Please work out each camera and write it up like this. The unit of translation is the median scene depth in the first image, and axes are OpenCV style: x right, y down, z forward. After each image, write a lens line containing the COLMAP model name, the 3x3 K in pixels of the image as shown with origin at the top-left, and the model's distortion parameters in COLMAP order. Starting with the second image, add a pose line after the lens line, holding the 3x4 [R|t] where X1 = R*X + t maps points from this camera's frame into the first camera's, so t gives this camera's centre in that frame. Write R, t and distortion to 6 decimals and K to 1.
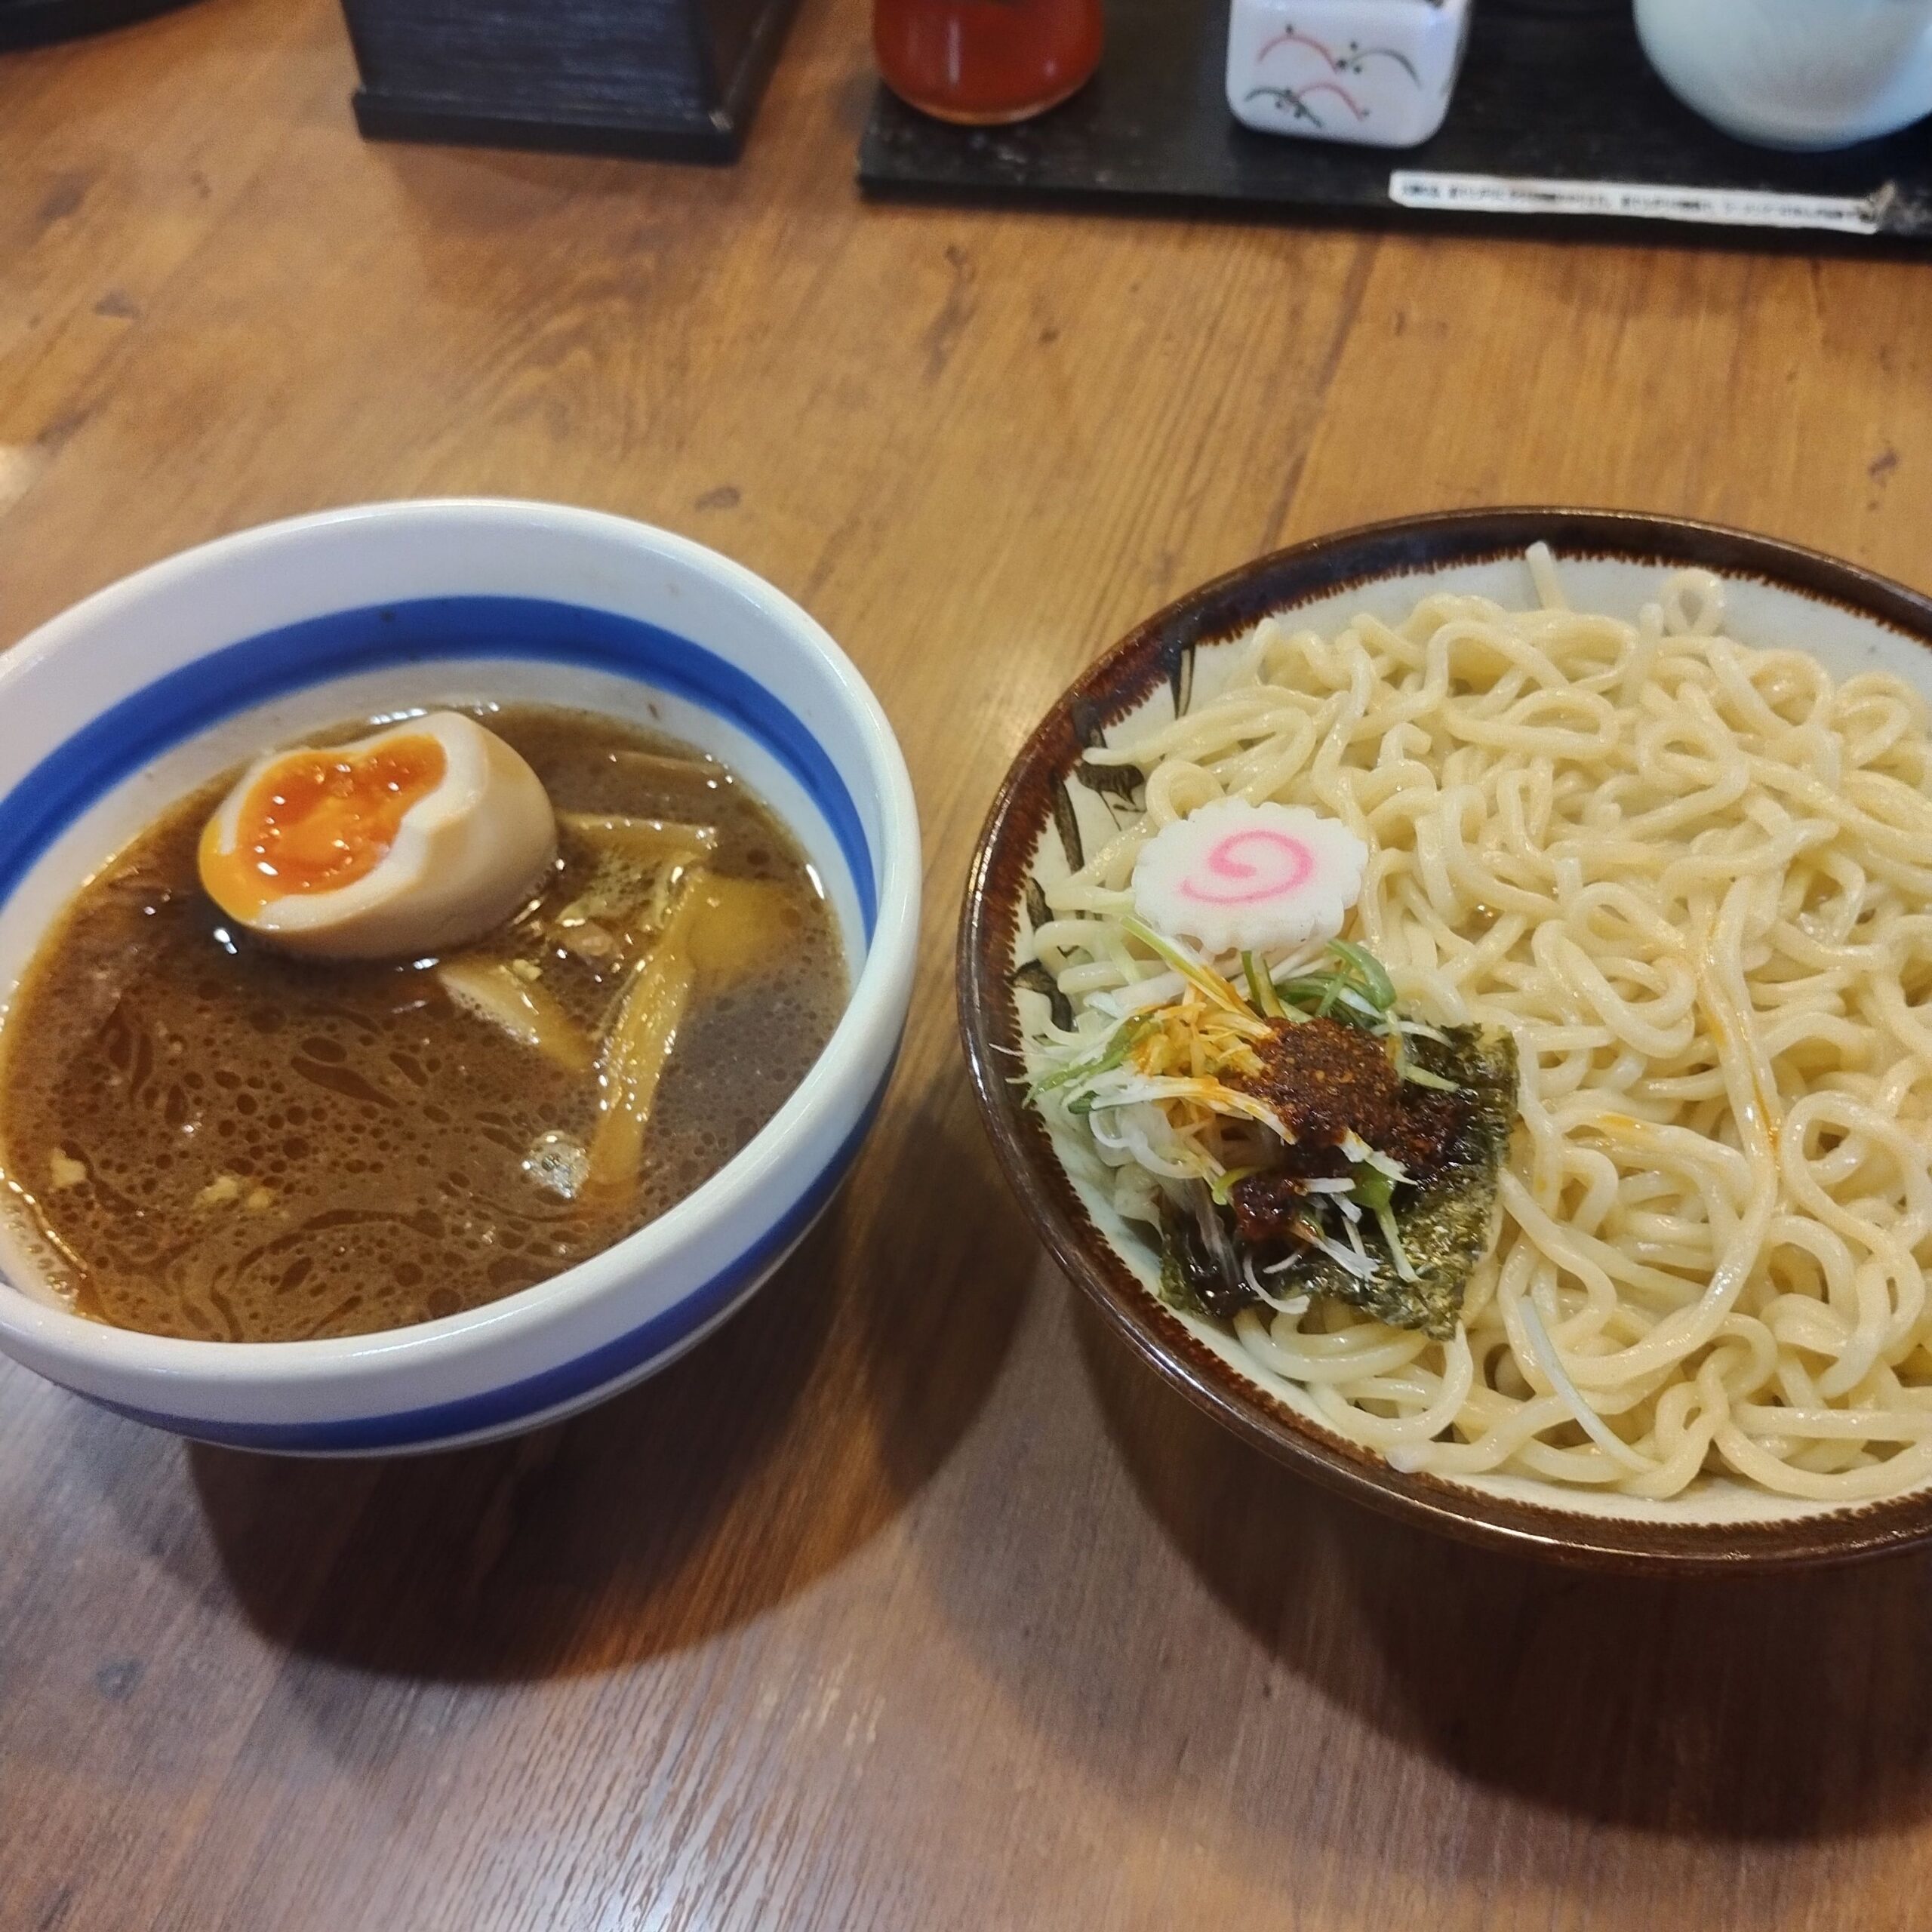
lens RADIAL K [[2239.9, 0, 965.5], [0, 2239.9, 993.8], [0, 0, 1]] dist [-0.010316, -0.032242]
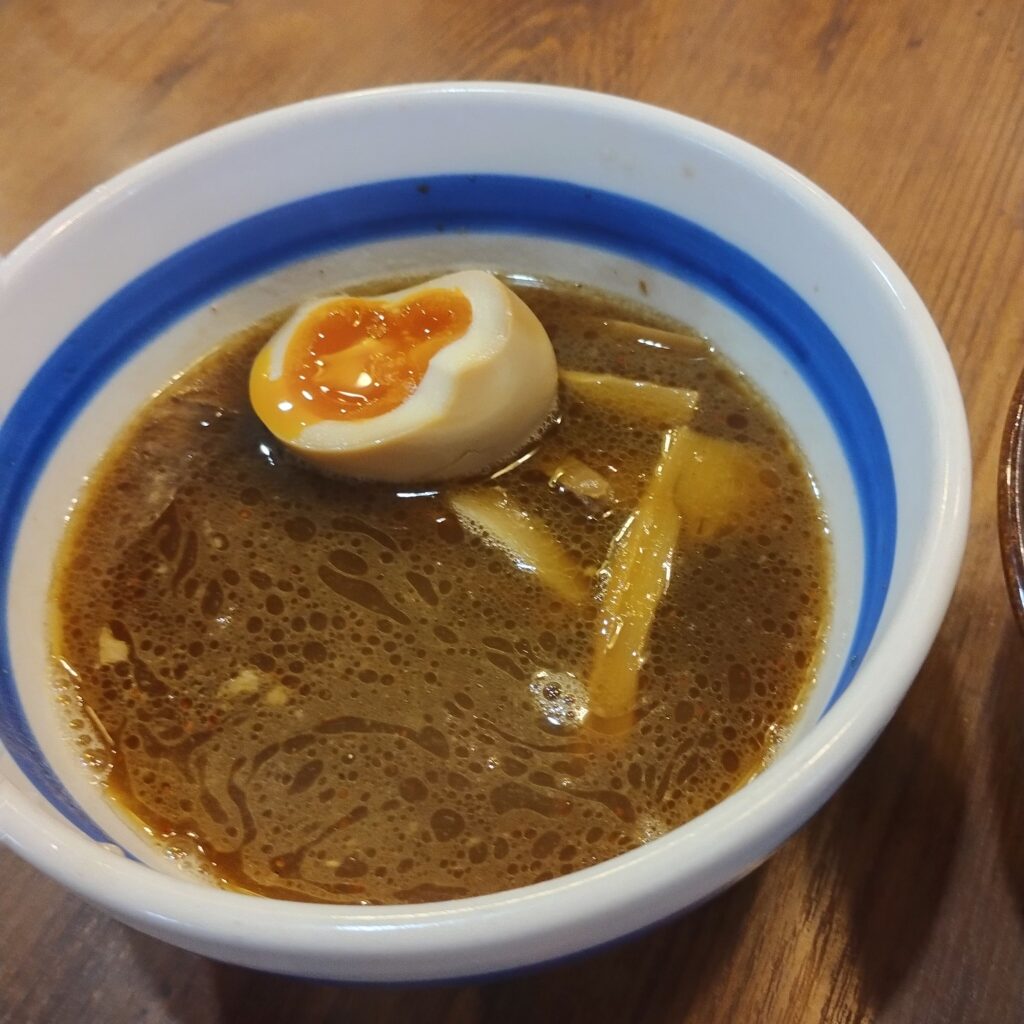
lens RADIAL K [[1287.6, 0, 512.0], [0, 1287.6, 512.0], [0, 0, 1]] dist [-0.005175, -0.048139]
pose [[0.990349, 0.084566, -0.109809, -0.143394], [-0.085337, 0.996349, -0.002333, -0.005437], [0.109211, 0.011682, 0.993950, 0.393947]]
